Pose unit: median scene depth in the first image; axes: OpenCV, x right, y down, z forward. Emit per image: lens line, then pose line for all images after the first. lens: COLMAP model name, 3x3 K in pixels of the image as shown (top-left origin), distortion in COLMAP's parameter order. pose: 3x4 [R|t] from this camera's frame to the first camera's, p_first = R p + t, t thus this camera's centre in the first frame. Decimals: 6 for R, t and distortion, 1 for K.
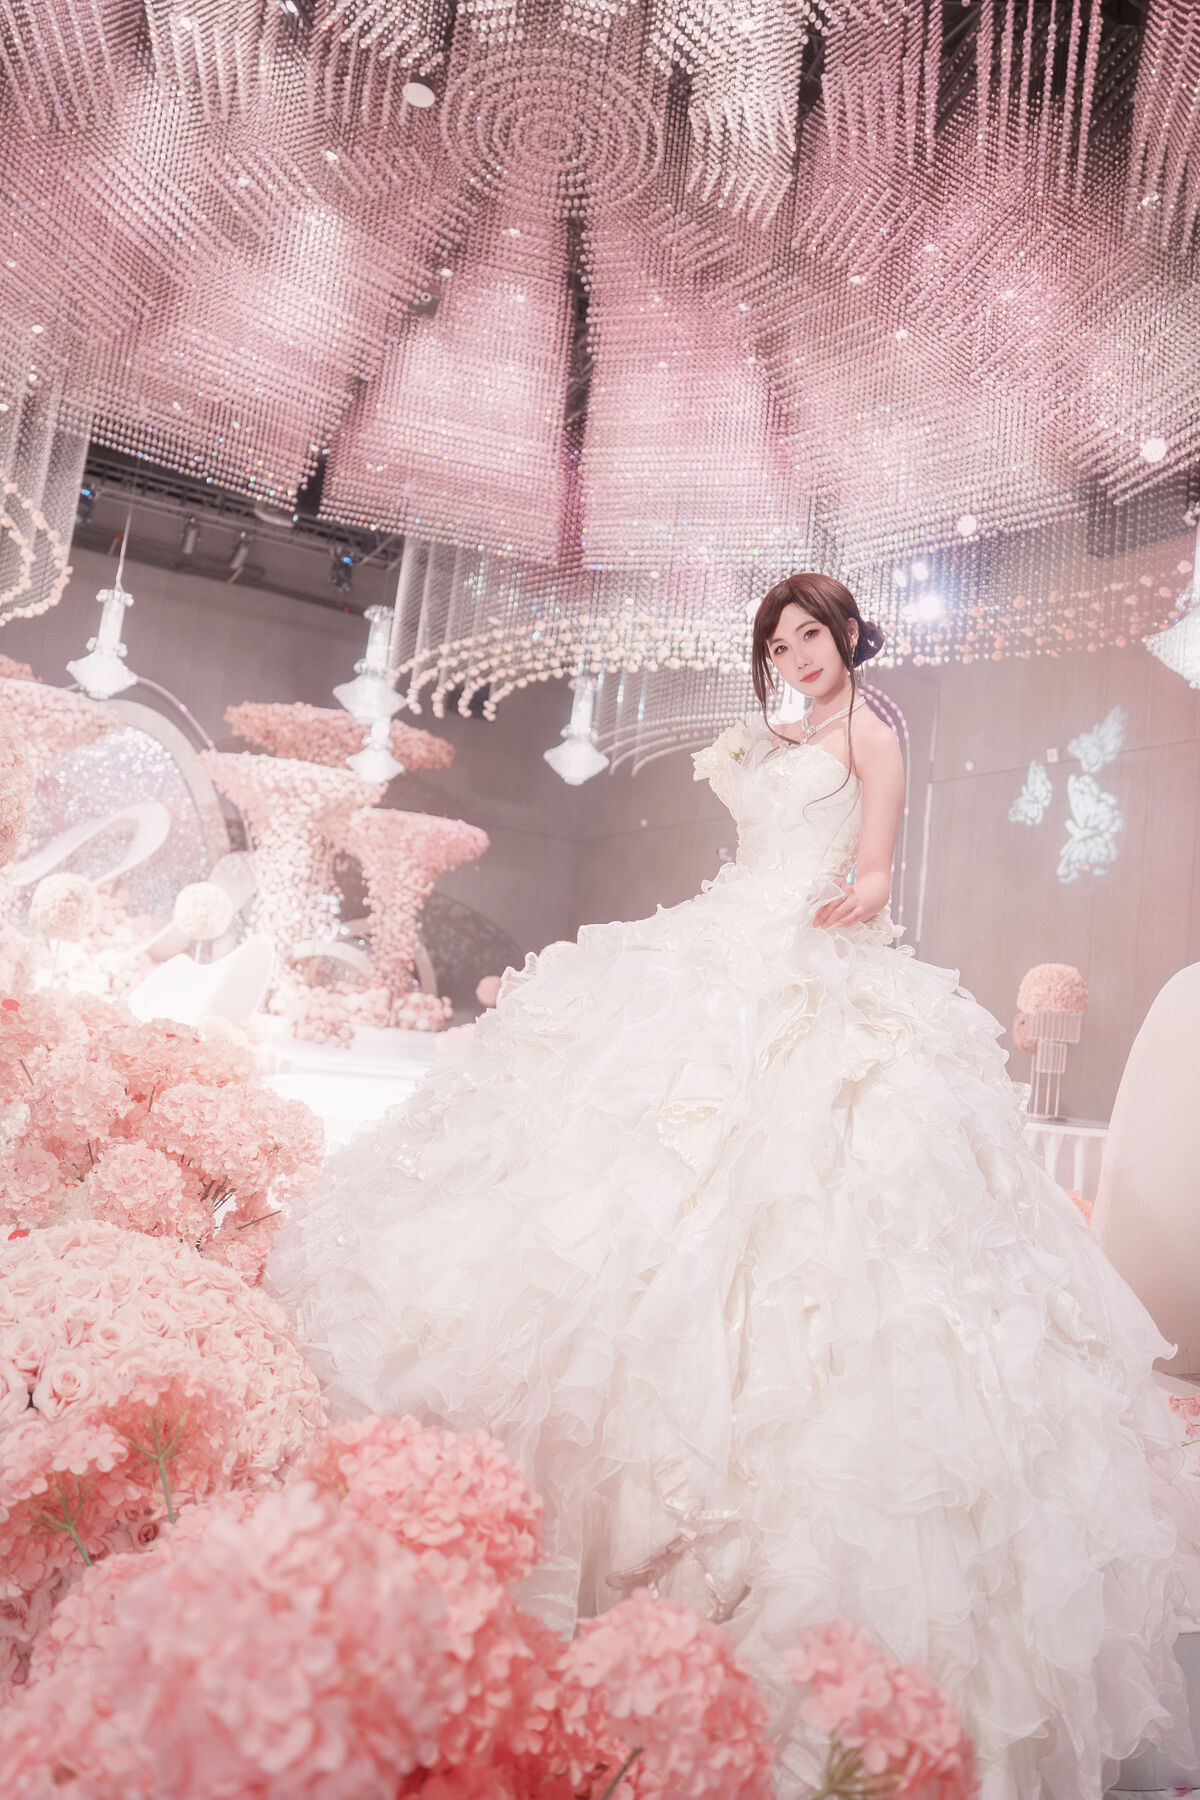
lens RADIAL K [[1258.7, 0, 602.8], [0, 1258.7, 907.1], [0, 0, 1]] dist [-0.035506, -0.000060]
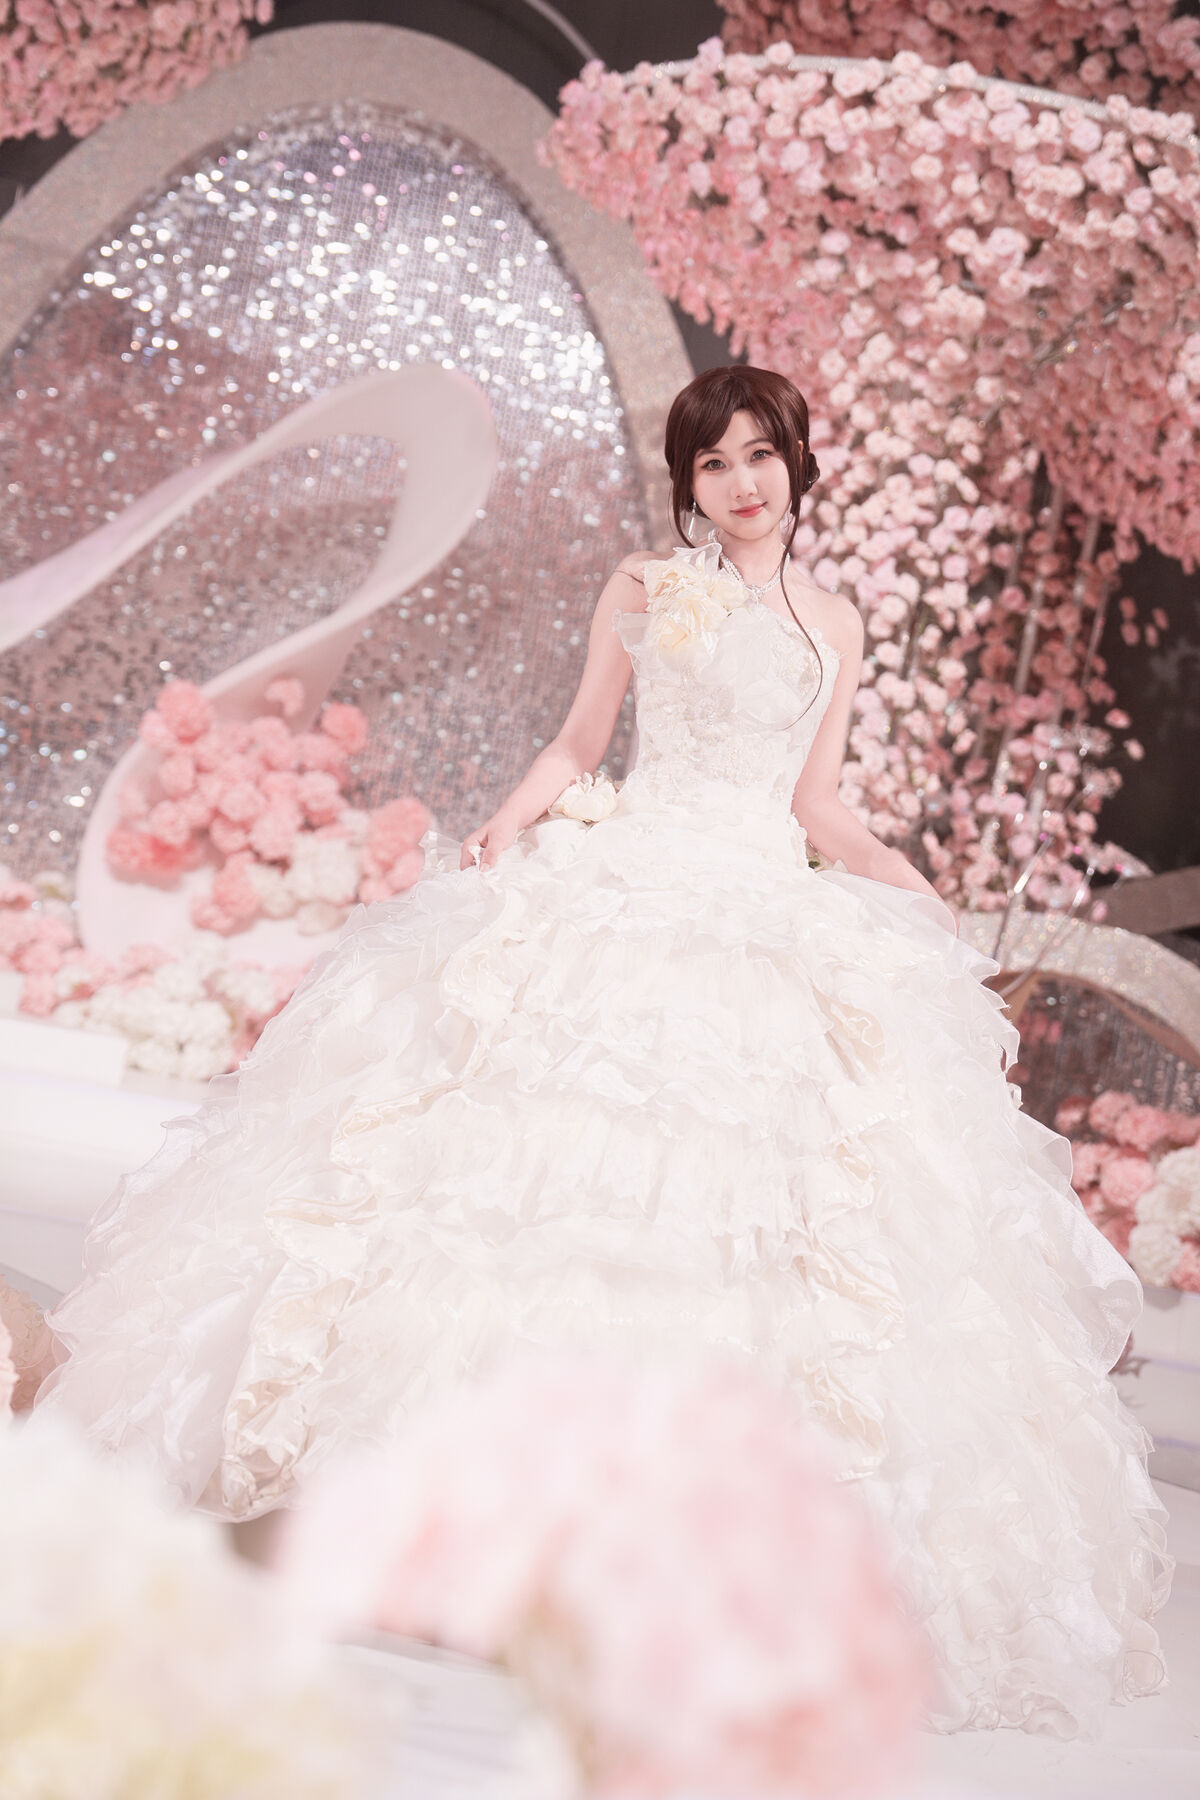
lens RADIAL K [[2359.4, 0, 707.7], [0, 2359.4, 904.3], [0, 0, 1]] dist [0.513983, -1.416725]
pose [[0.904250, 0.017126, -0.426660, -0.105312], [-0.039039, 0.998326, -0.042667, 0.061137], [0.425216, 0.055238, 0.903405, 0.697500]]
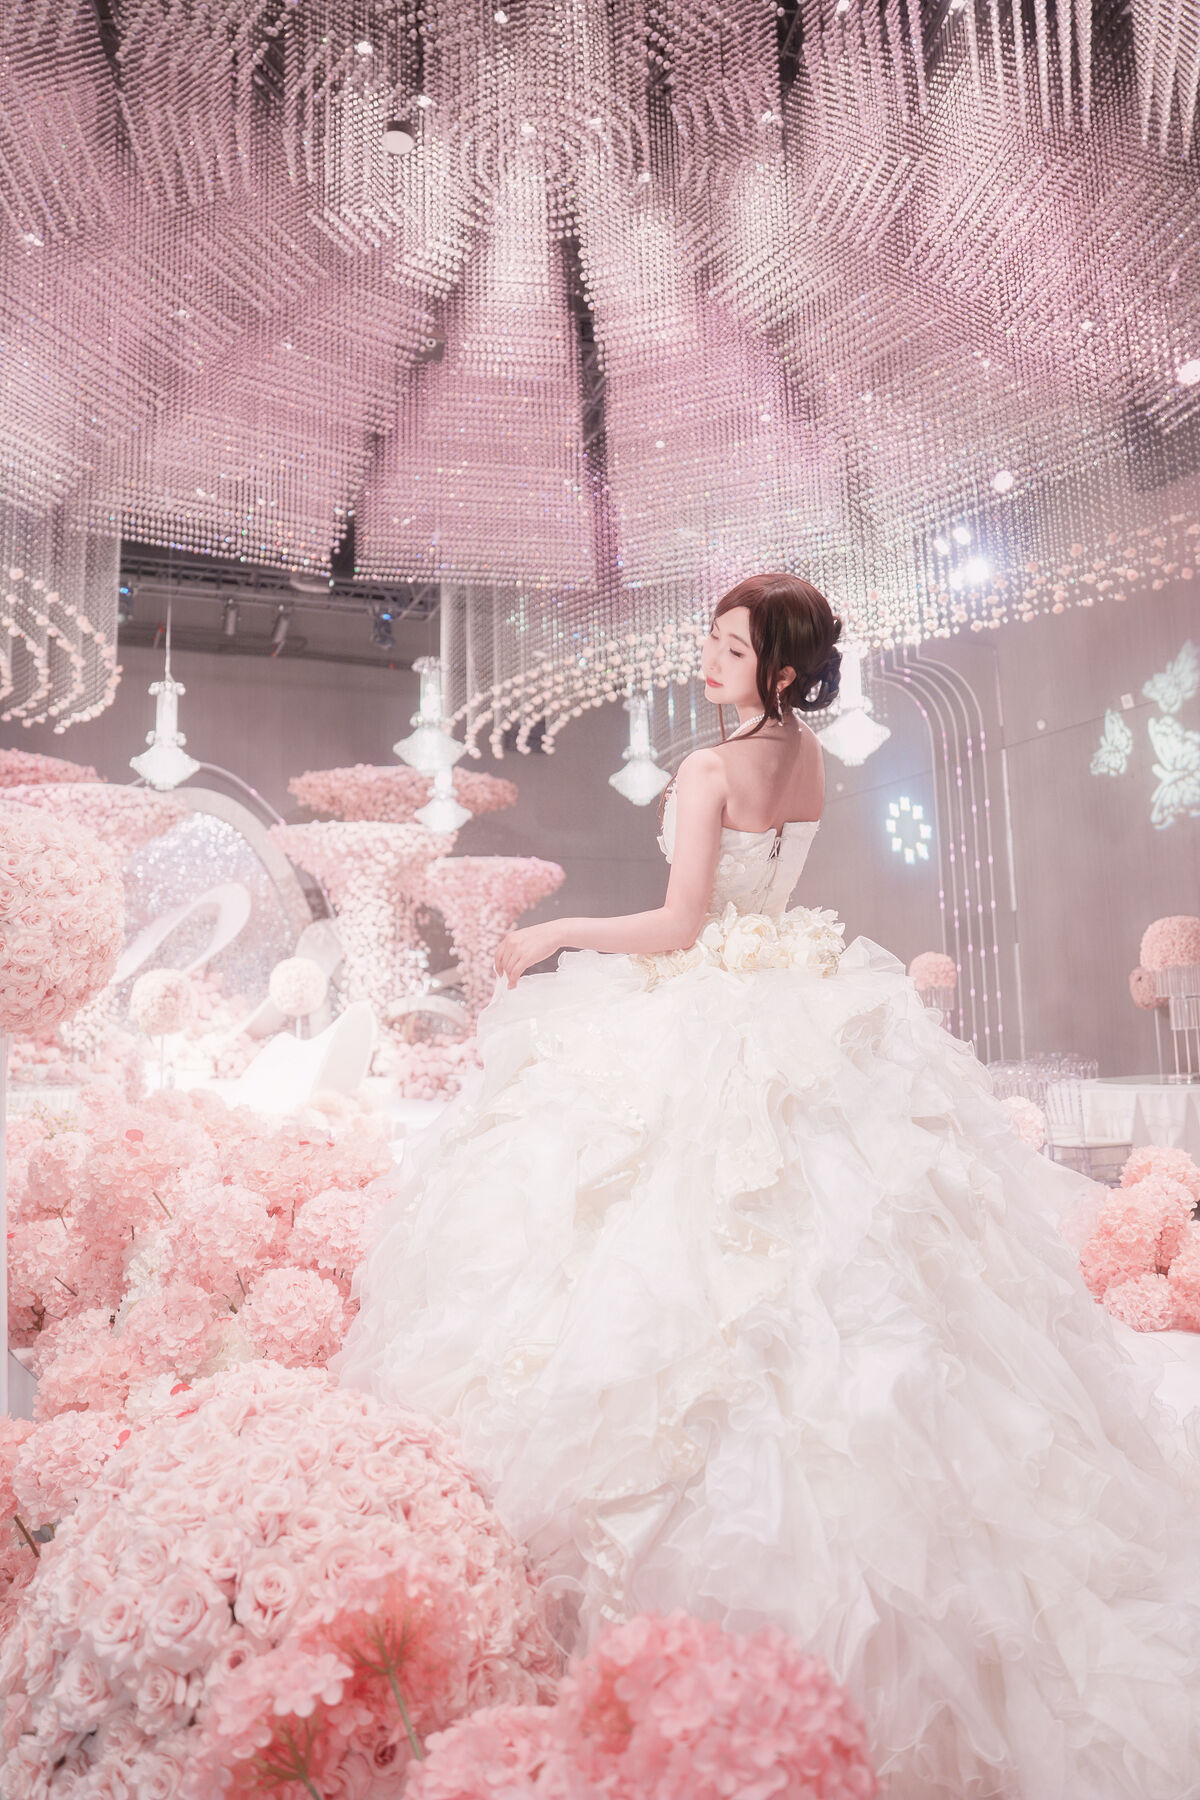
lens RADIAL K [[1260.9, 0, 600.0], [0, 1260.9, 900.0], [0, 0, 1]] dist [0.001030, -0.058687]
pose [[0.987724, -0.143334, -0.062101, -0.006135], [0.141989, 0.989538, -0.025568, -0.003212], [0.065116, 0.016437, 0.997742, 0.010264]]
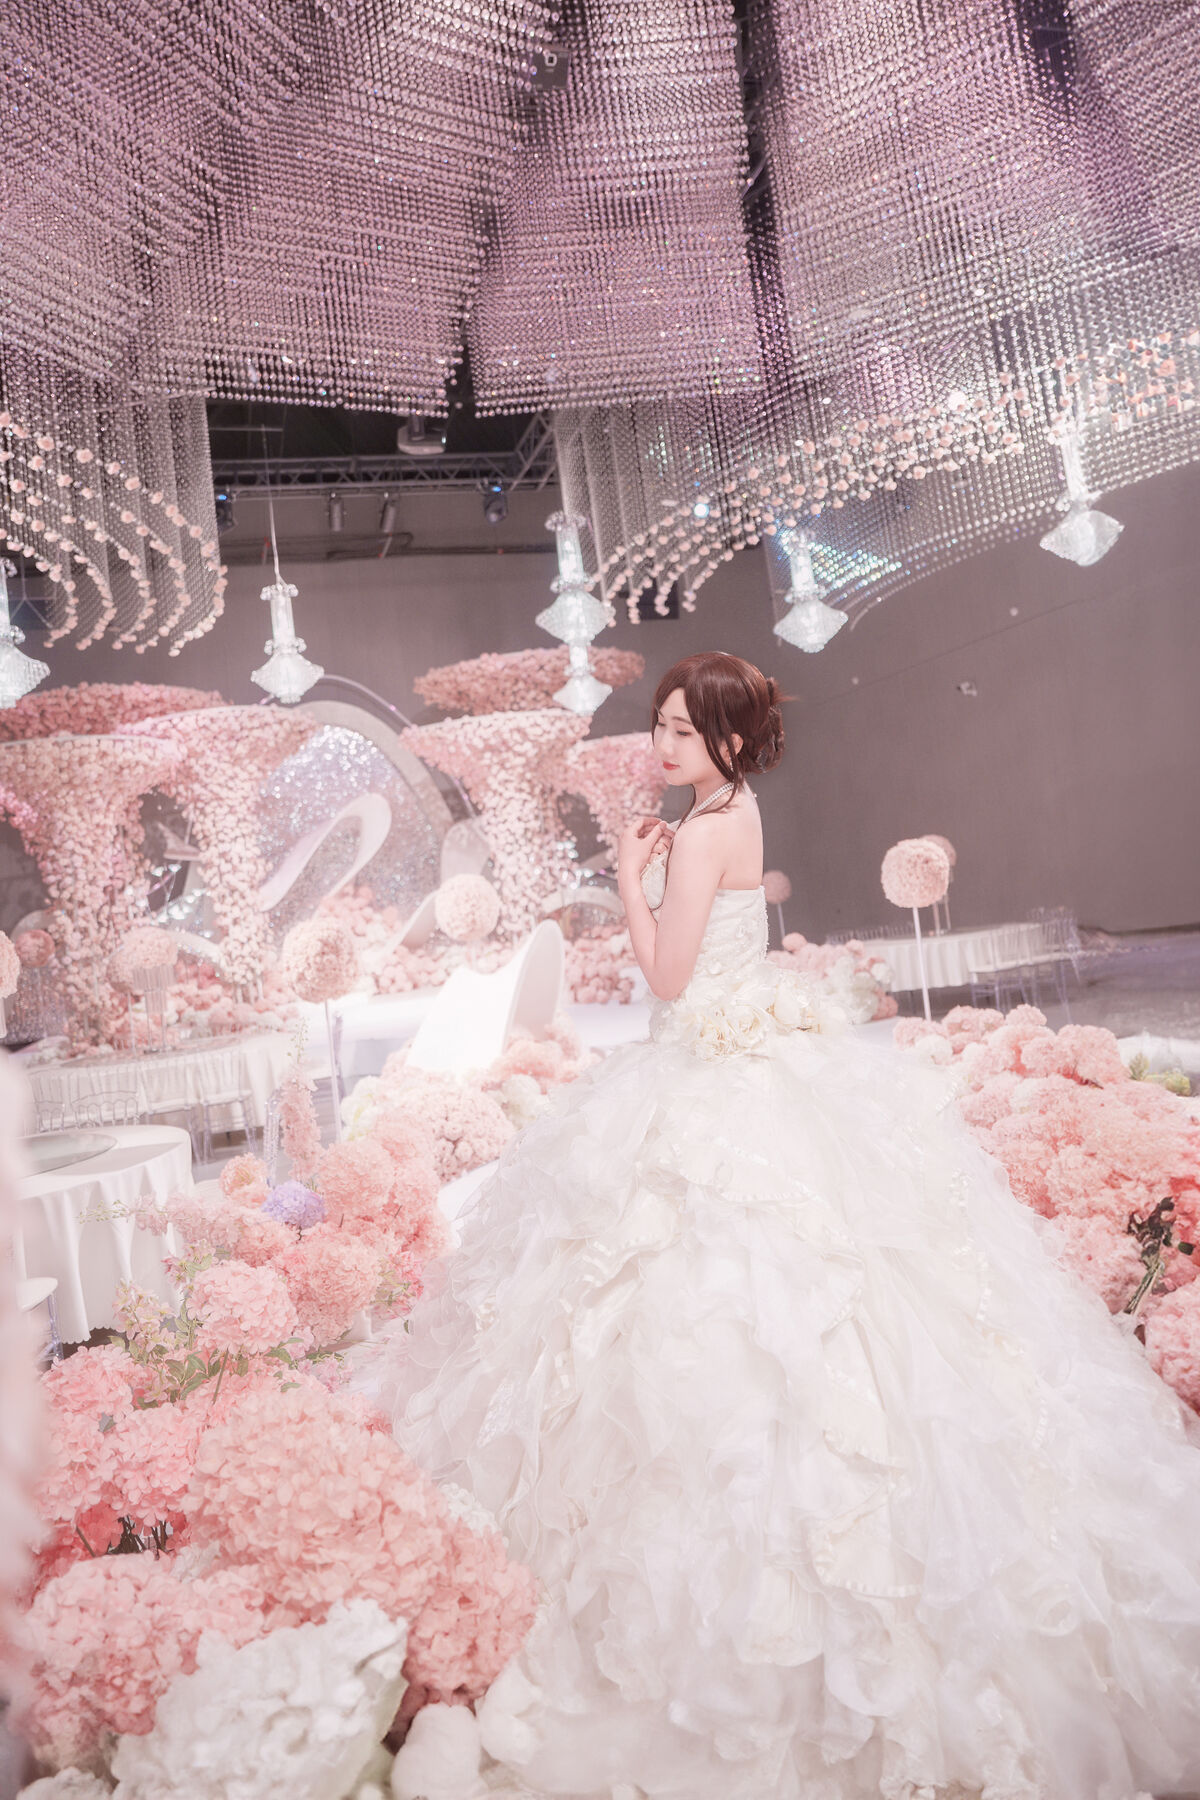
lens RADIAL K [[1113.6, 0, 525.9], [0, 1113.6, 848.0], [0, 0, 1]] dist [-0.024458, 0.001220]
pose [[0.947304, -0.243229, -0.208456, -0.087905], [0.250991, 0.967924, 0.011217, -0.026695], [0.199042, -0.062947, 0.977967, 0.209778]]
